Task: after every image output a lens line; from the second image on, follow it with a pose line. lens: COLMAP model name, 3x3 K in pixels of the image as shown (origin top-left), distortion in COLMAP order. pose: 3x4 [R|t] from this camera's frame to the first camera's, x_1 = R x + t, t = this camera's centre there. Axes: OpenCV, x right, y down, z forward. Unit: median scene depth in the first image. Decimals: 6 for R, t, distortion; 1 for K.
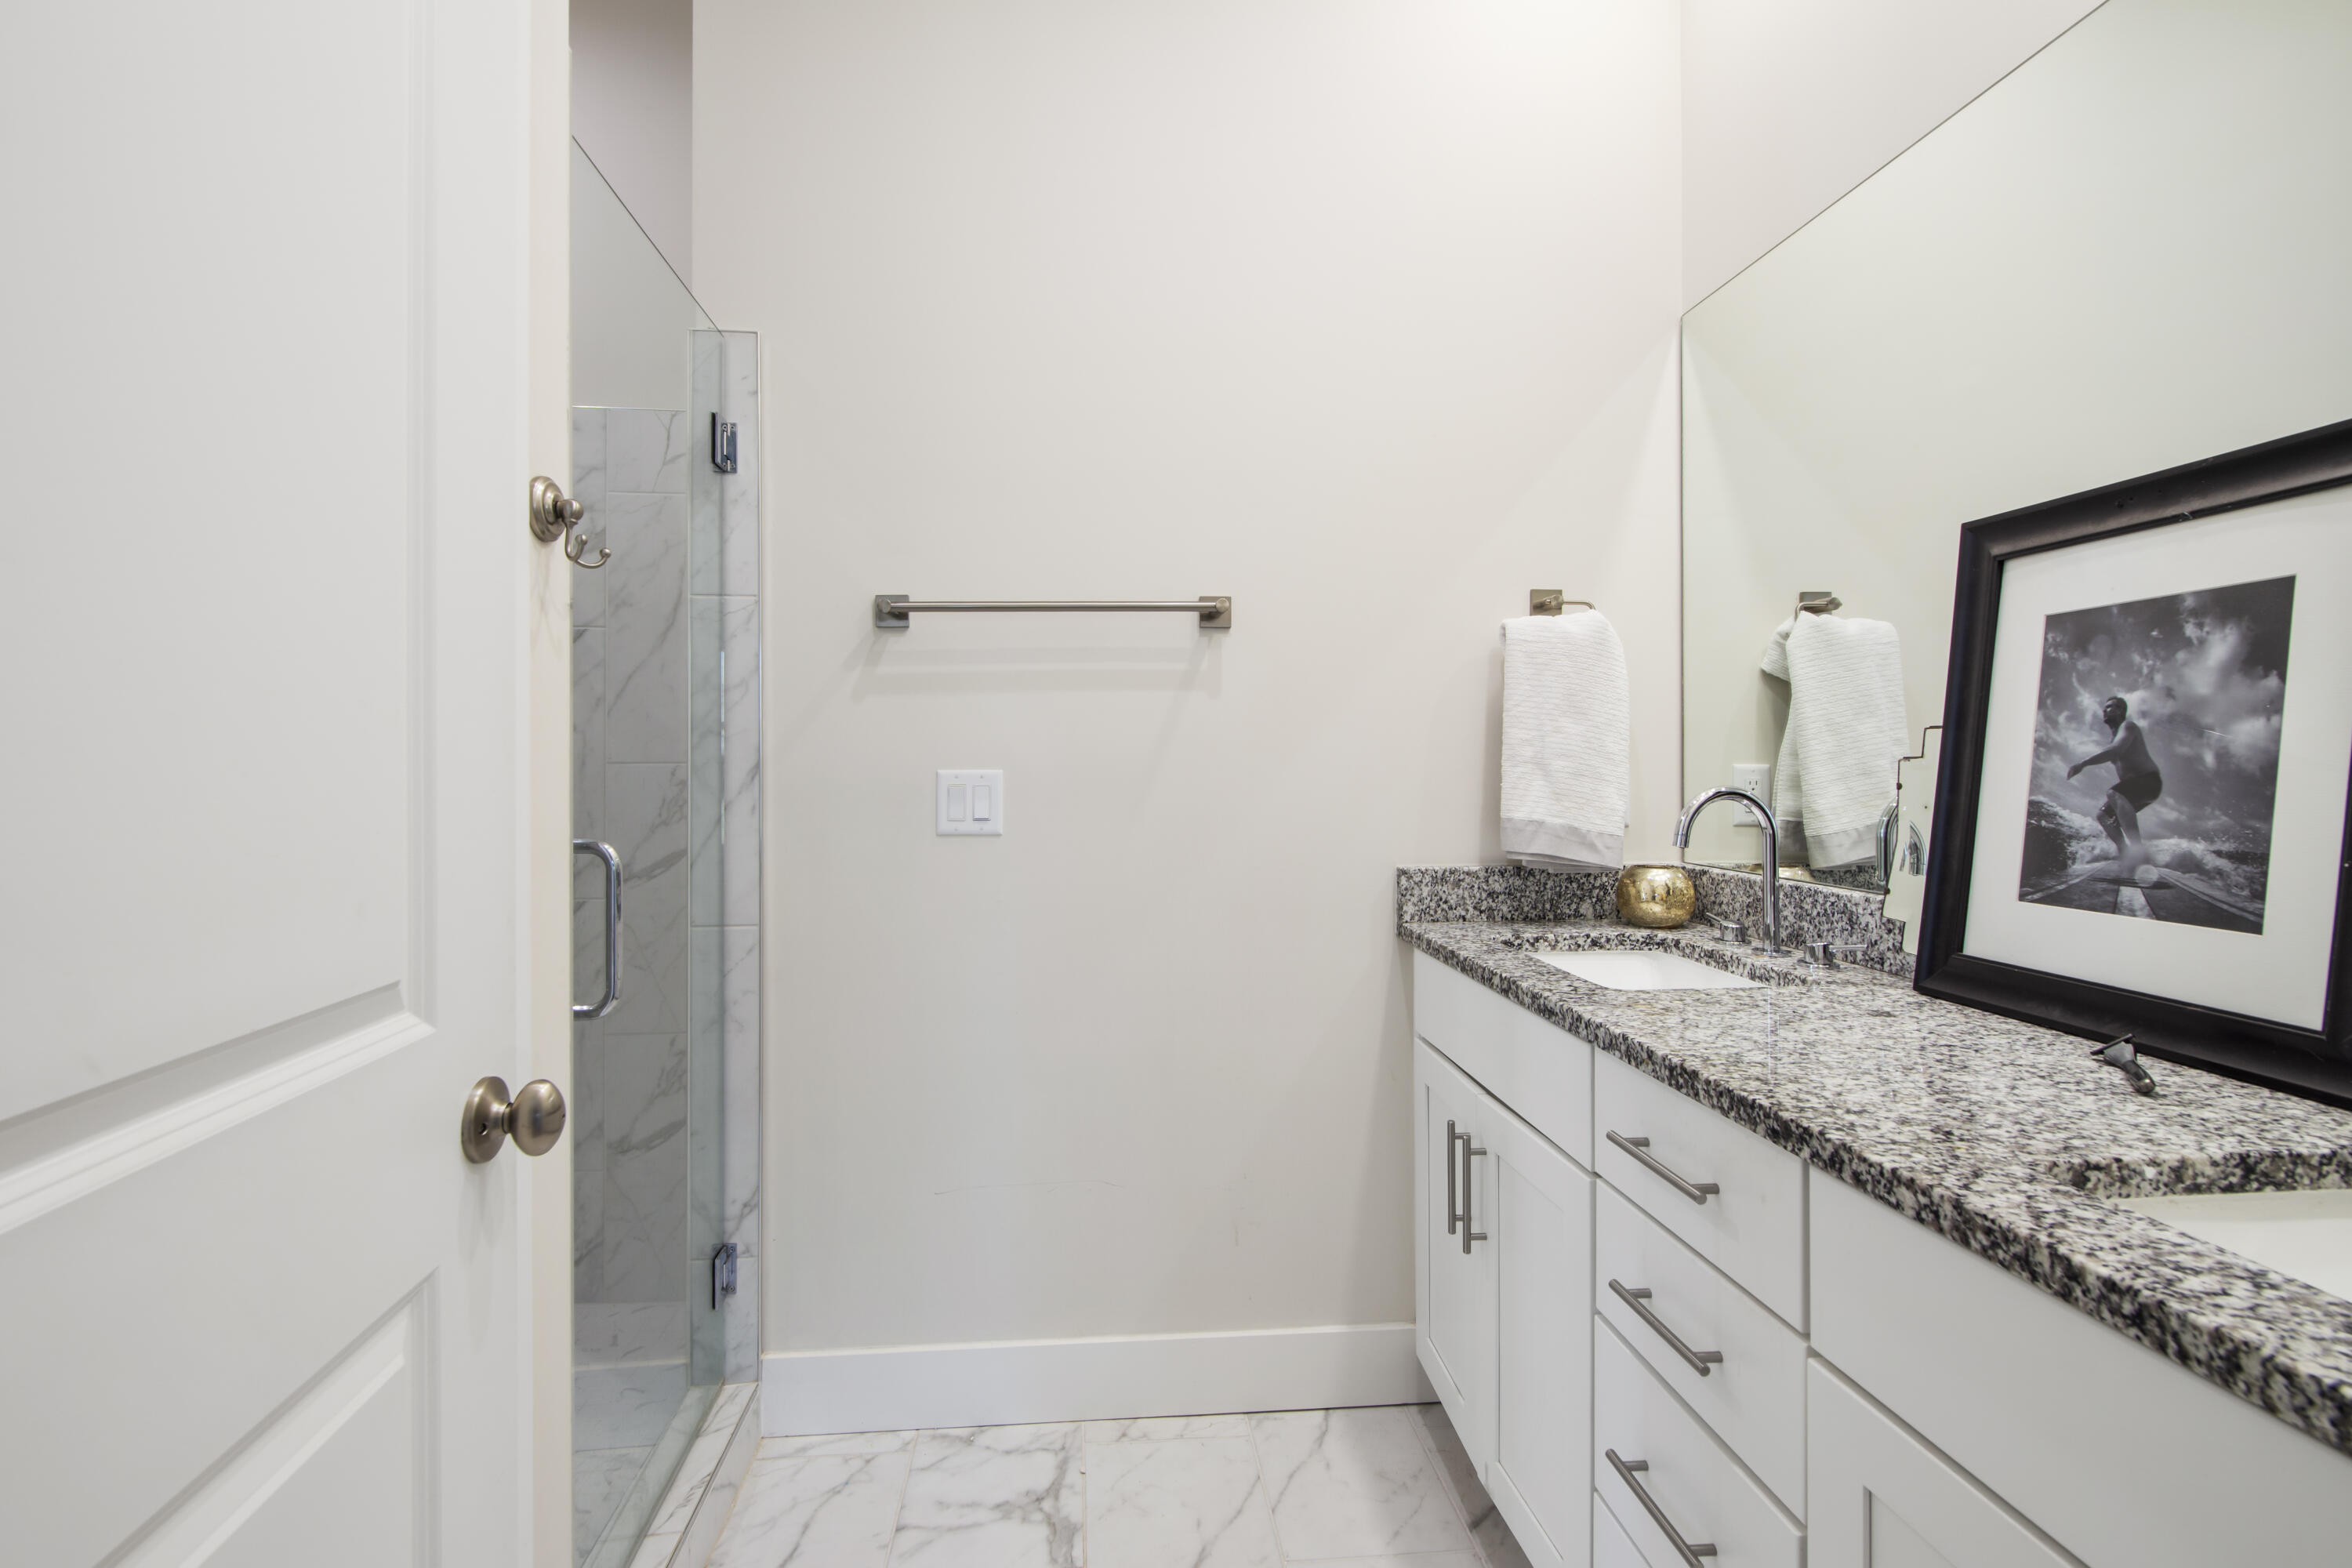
lens RADIAL K [[1075.4, 0, 1170.2], [0, 1075.4, 791.6], [0, 0, 1]] dist [-0.011922, 0.001463]
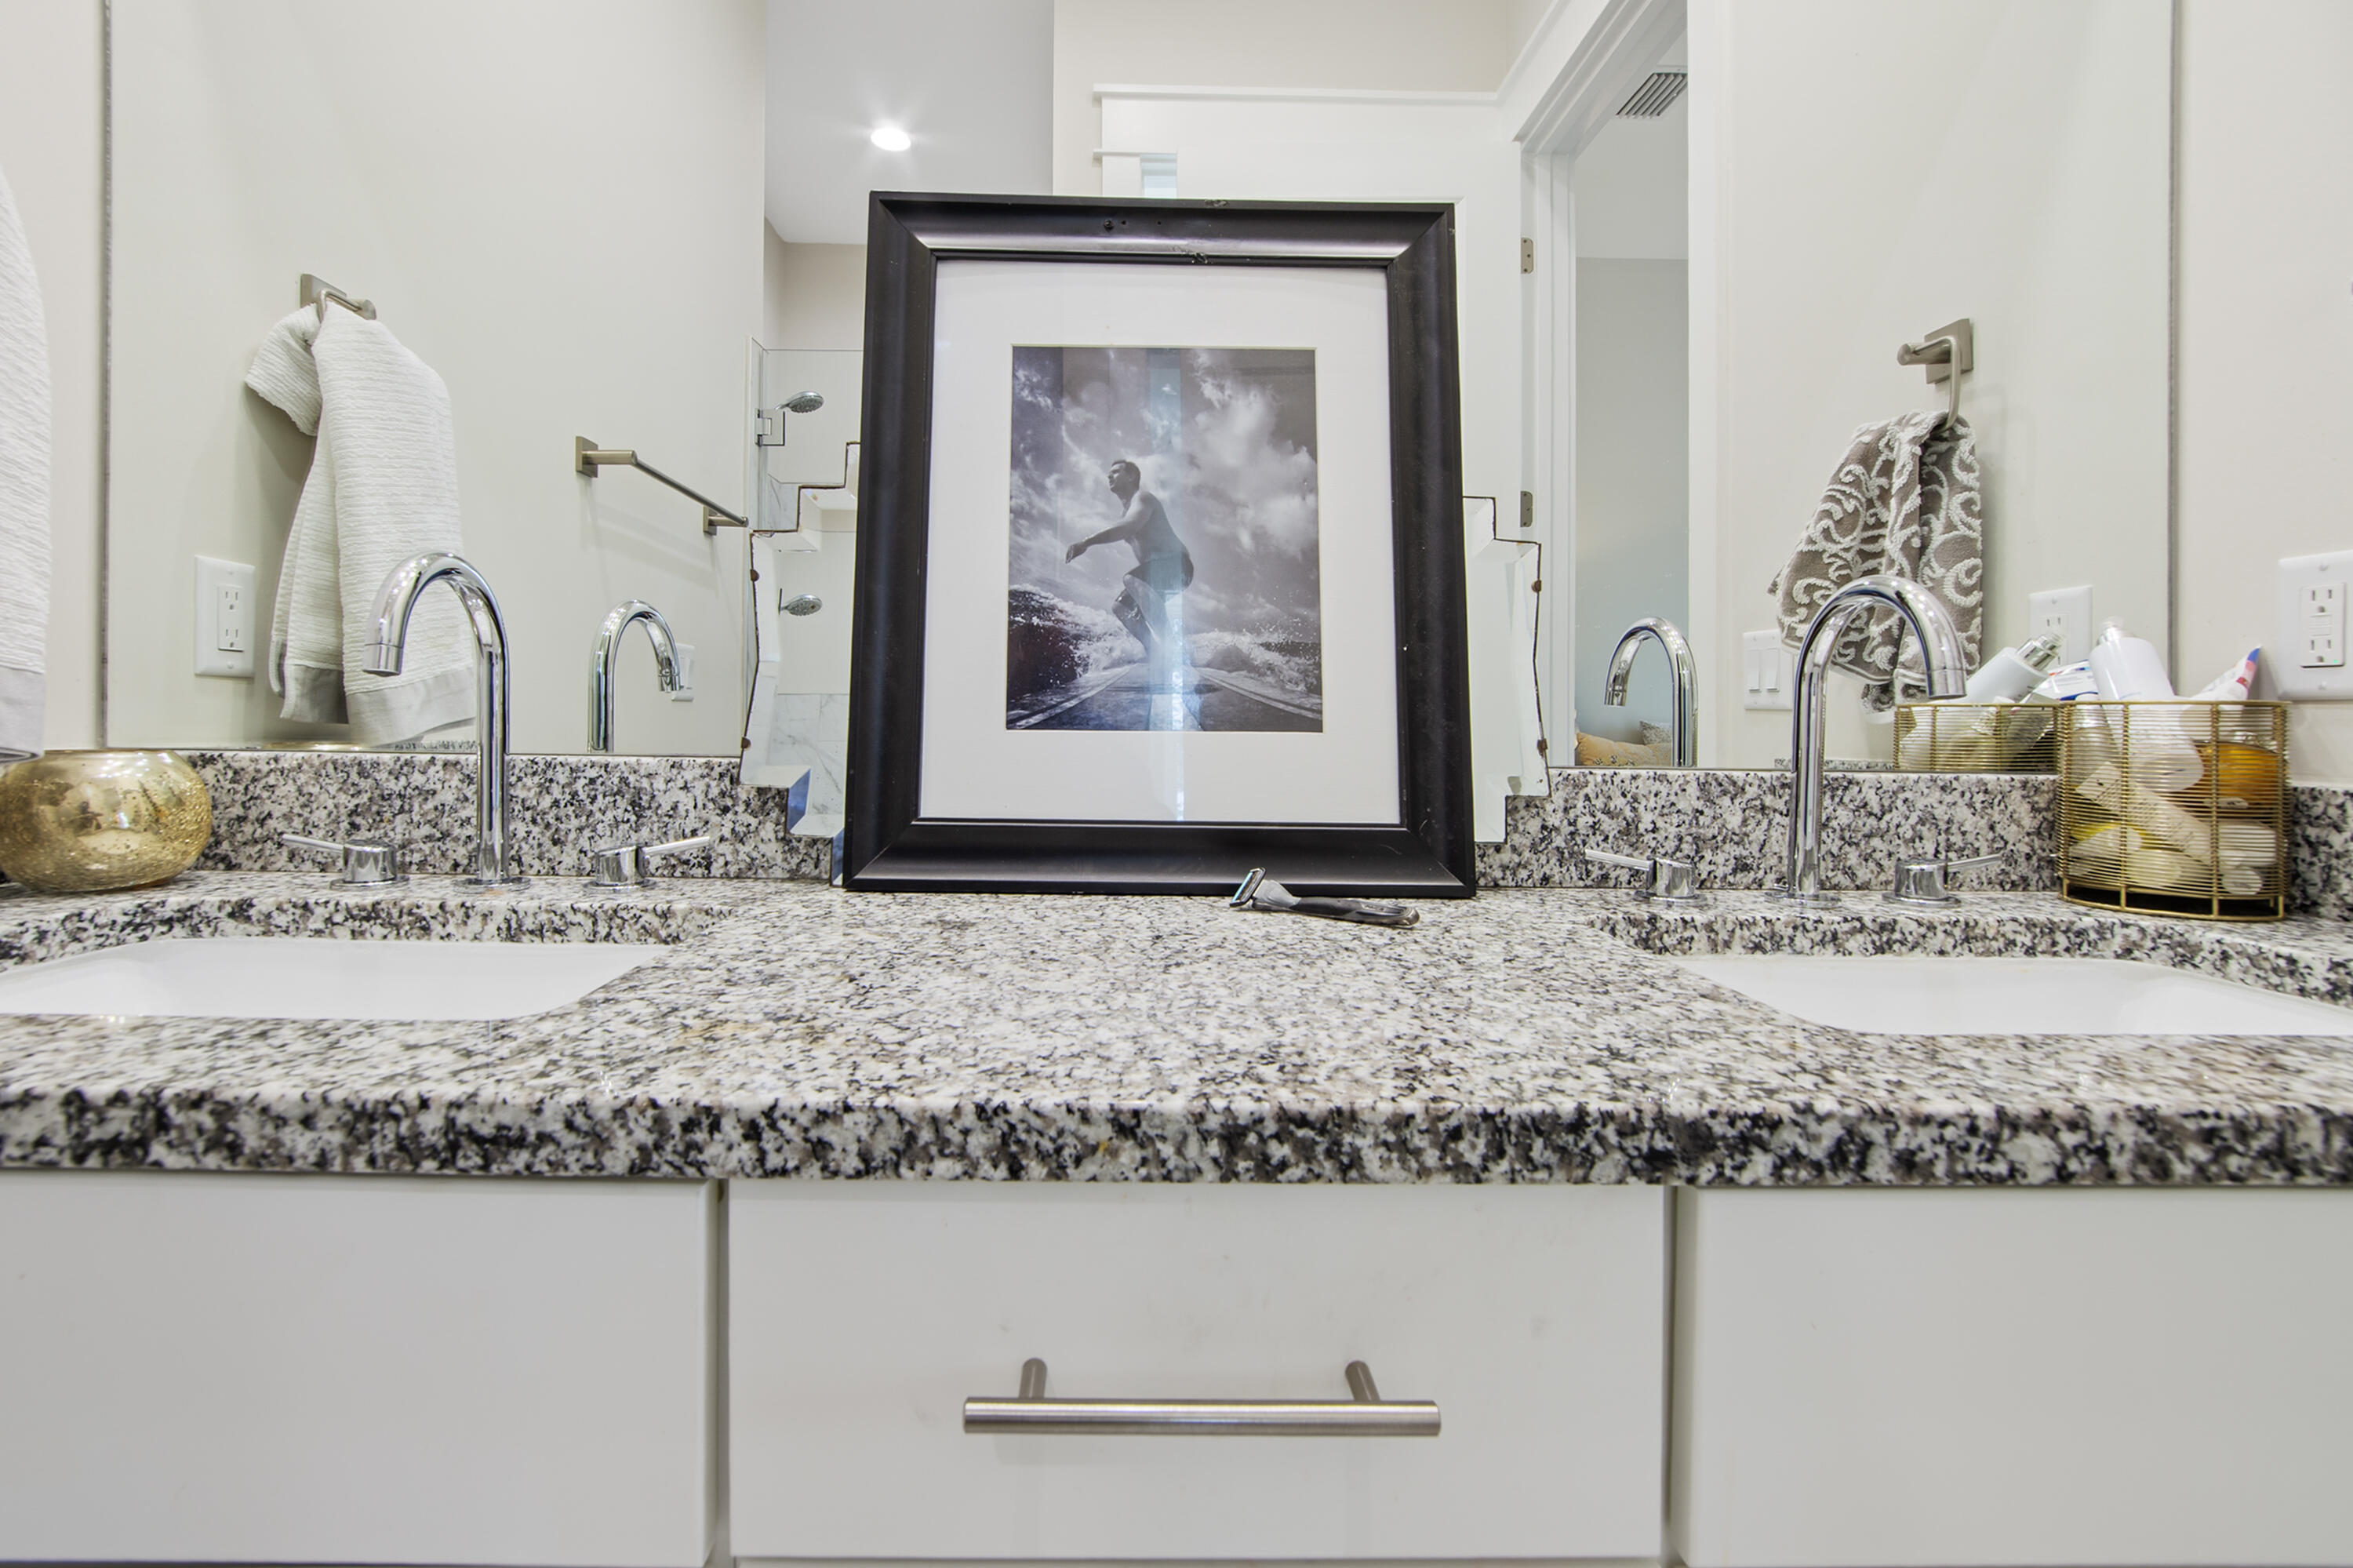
lens RADIAL K [[1075.9, 0, 1115.3], [0, 1075.9, 719.6], [0, 0, 1]] dist [-0.011922, 0.001463]
pose [[0.065303, 0.005675, 0.997849, 0.090934], [0.011025, 0.999919, -0.006408, 0.116062], [-0.997805, 0.011420, 0.065235, 1.009615]]
